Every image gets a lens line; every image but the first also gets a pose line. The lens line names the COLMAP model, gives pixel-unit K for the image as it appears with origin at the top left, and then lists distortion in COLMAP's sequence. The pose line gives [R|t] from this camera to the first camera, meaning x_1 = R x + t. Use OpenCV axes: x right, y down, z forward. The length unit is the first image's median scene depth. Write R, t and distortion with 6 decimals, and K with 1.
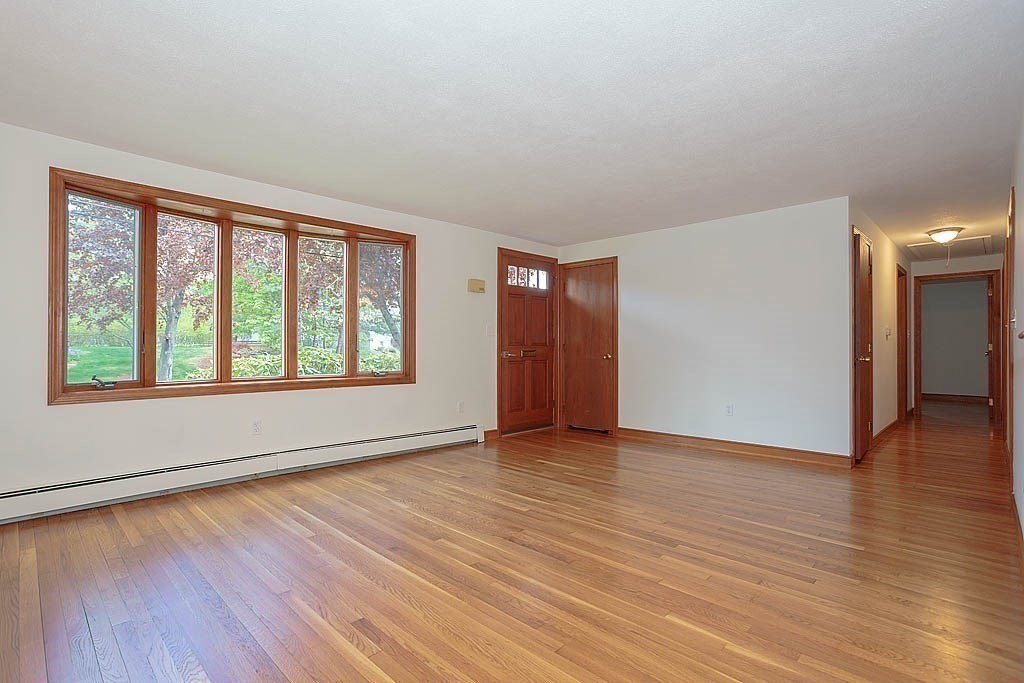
lens RADIAL K [[504.0, 0, 512.6], [0, 504.0, 343.8], [0, 0, 1]] dist [-0.060823, 0.034056]
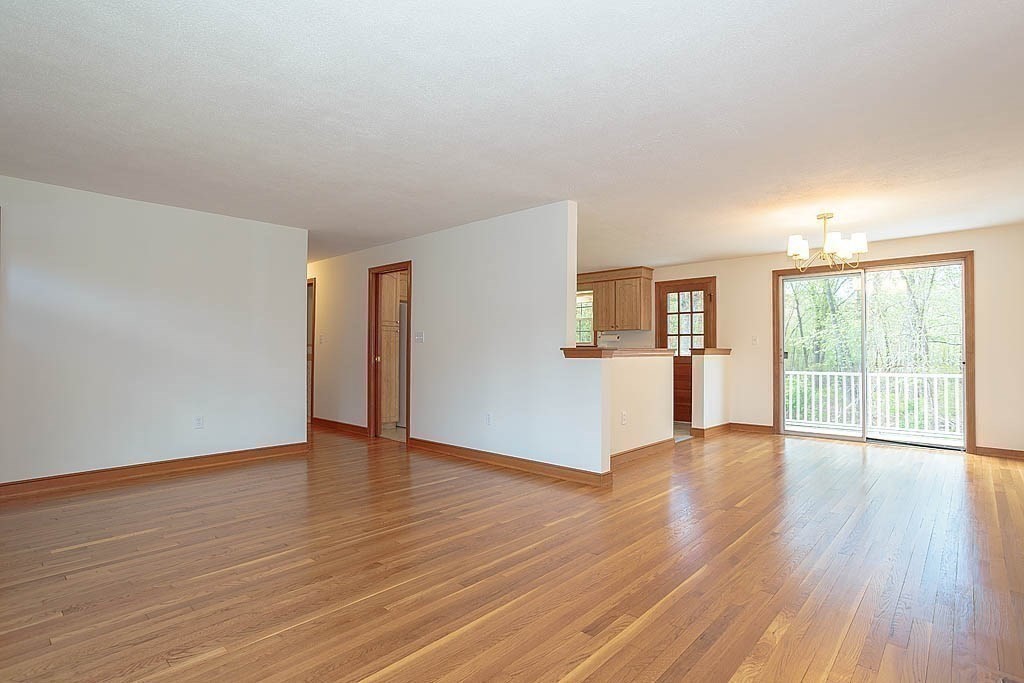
lens RADIAL K [[504.0, 0, 512.6], [0, 504.0, 343.8], [0, 0, 1]] dist [-0.060823, 0.034056]
pose [[-0.029188, 0.009391, 0.999530, -0.703265], [-0.002588, 0.999952, -0.009471, -0.007650], [-0.999571, -0.002863, -0.029162, 0.633050]]
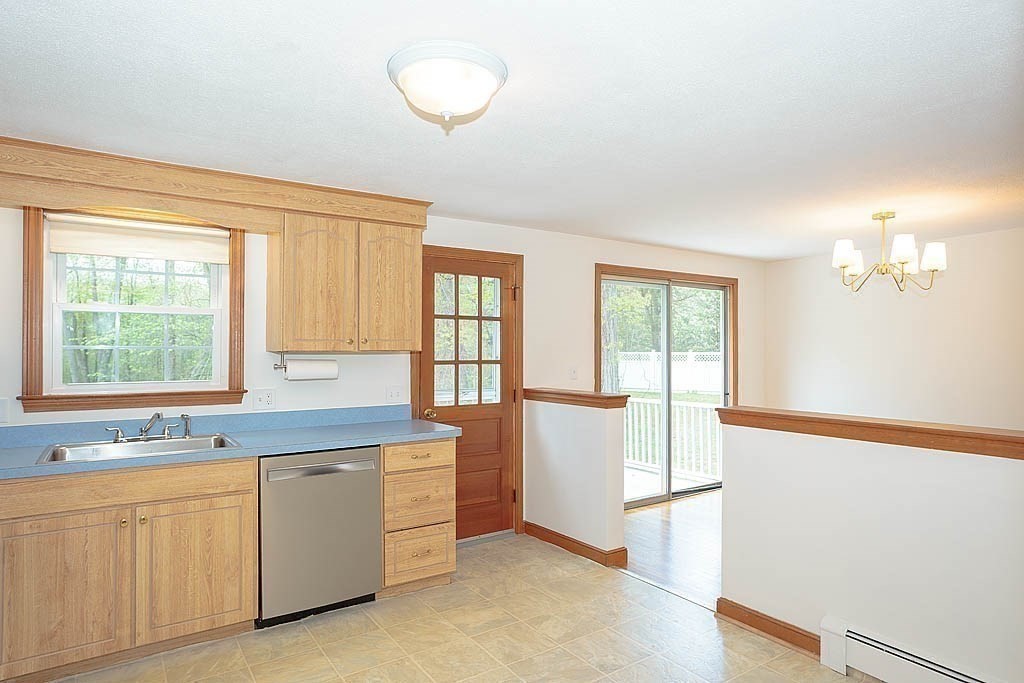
lens RADIAL K [[582.5, 0, 512.0], [0, 582.5, 341.5], [0, 0, 1]] dist [-0.019513, 0.002450]
pose [[-0.977572, -0.004653, 0.210550, 1.056782], [-0.007692, 0.999878, -0.013618, -0.095227], [-0.210461, -0.014932, -0.977488, 1.023349]]
